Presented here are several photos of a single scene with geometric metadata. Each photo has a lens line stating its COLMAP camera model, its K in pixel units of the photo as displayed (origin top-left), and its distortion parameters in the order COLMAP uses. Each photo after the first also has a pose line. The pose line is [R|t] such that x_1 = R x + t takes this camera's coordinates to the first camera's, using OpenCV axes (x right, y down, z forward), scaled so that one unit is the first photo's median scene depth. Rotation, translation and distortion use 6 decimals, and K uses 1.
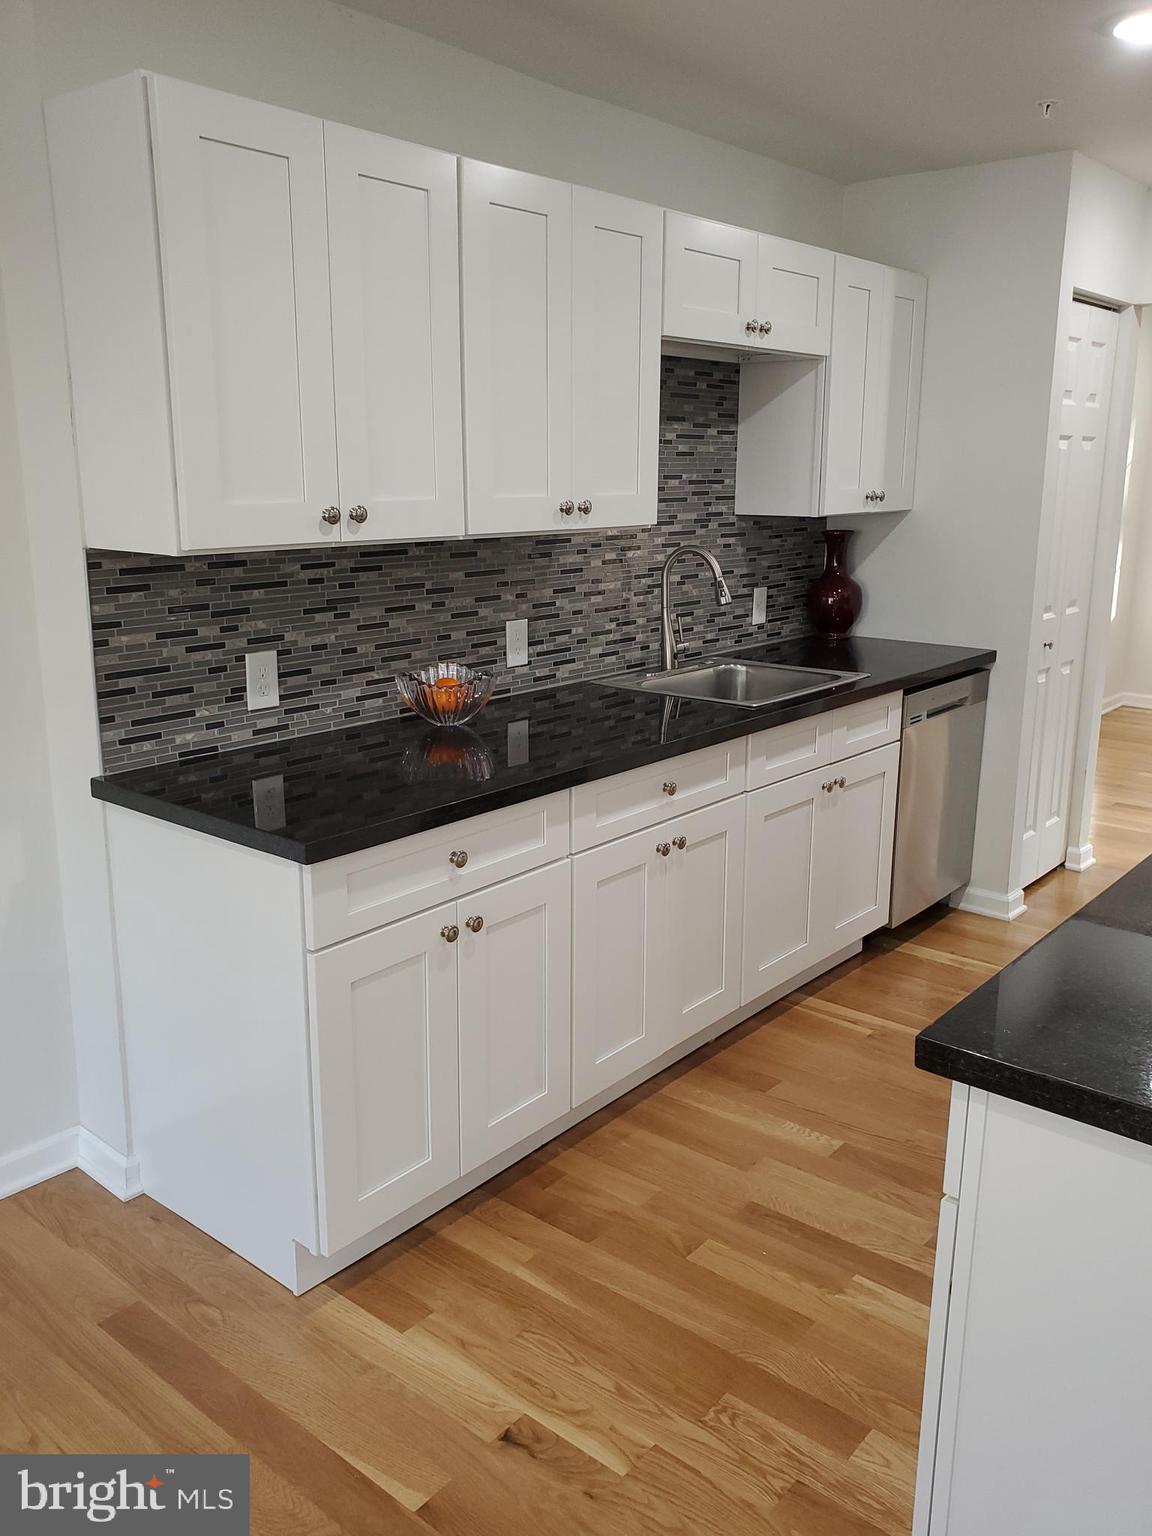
lens RADIAL K [[1241.9, 0, 580.2], [0, 1241.9, 754.0], [0, 0, 1]] dist [0.032098, -0.007349]
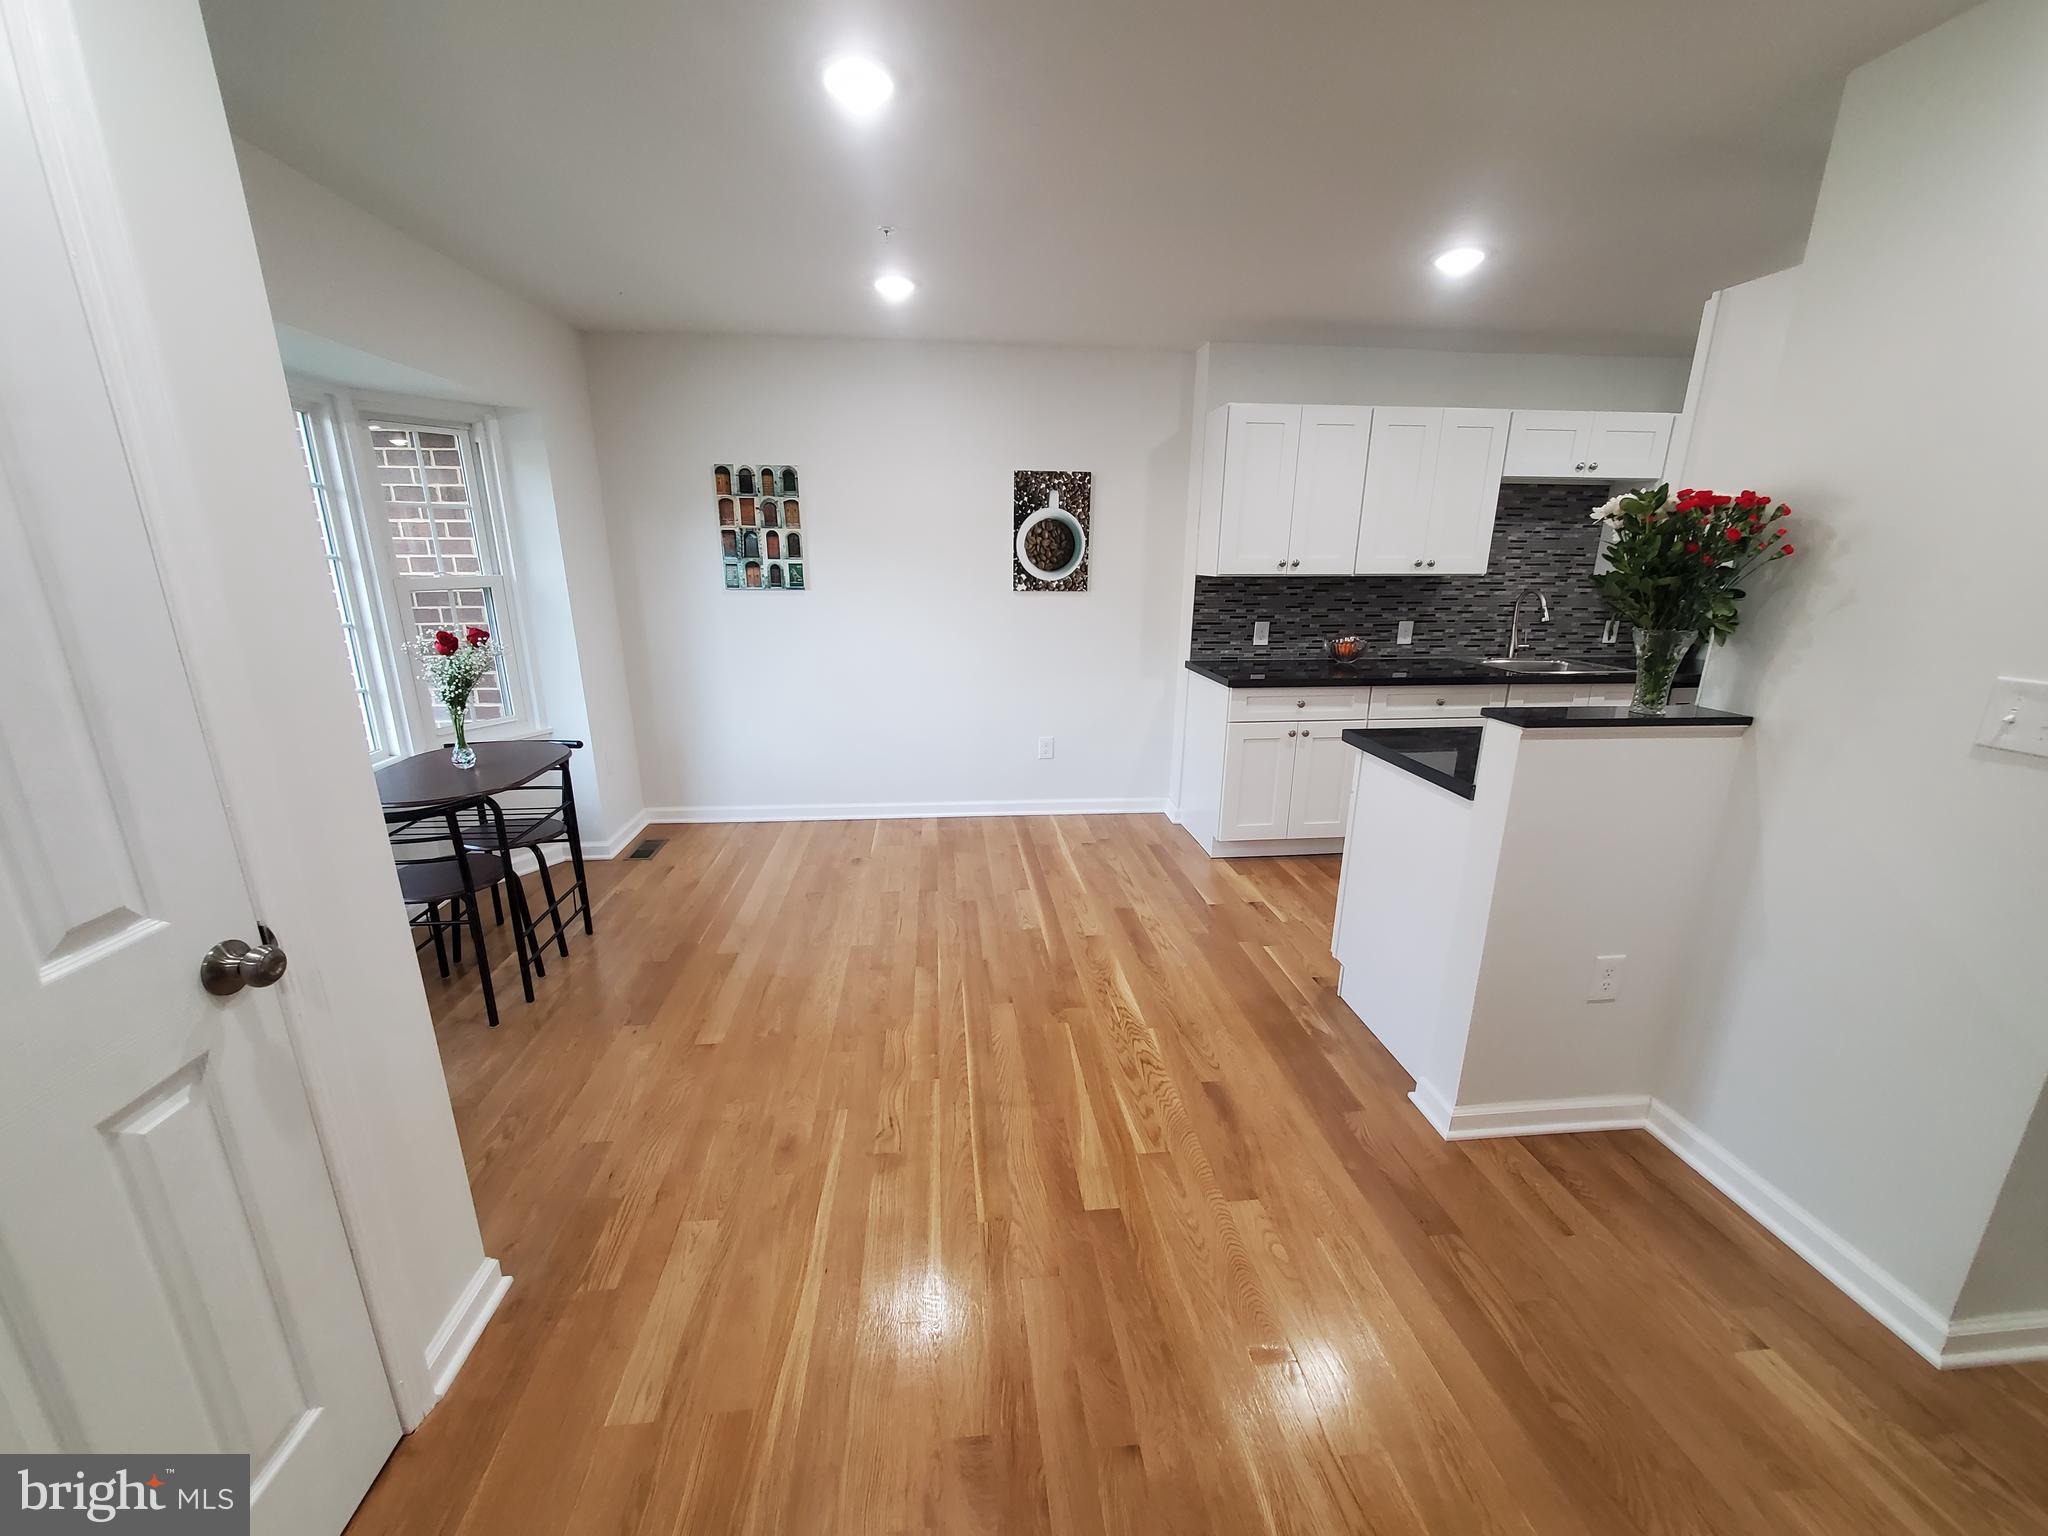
lens RADIAL K [[831.7, 0, 1029.9], [0, 831.7, 788.0], [0, 0, 1]] dist [-0.001826, -0.000291]
pose [[0.716706, 0.185972, -0.672121, 0.564964], [-0.159240, 0.981967, 0.101901, 0.143097], [0.678952, 0.033996, 0.733396, -0.486809]]
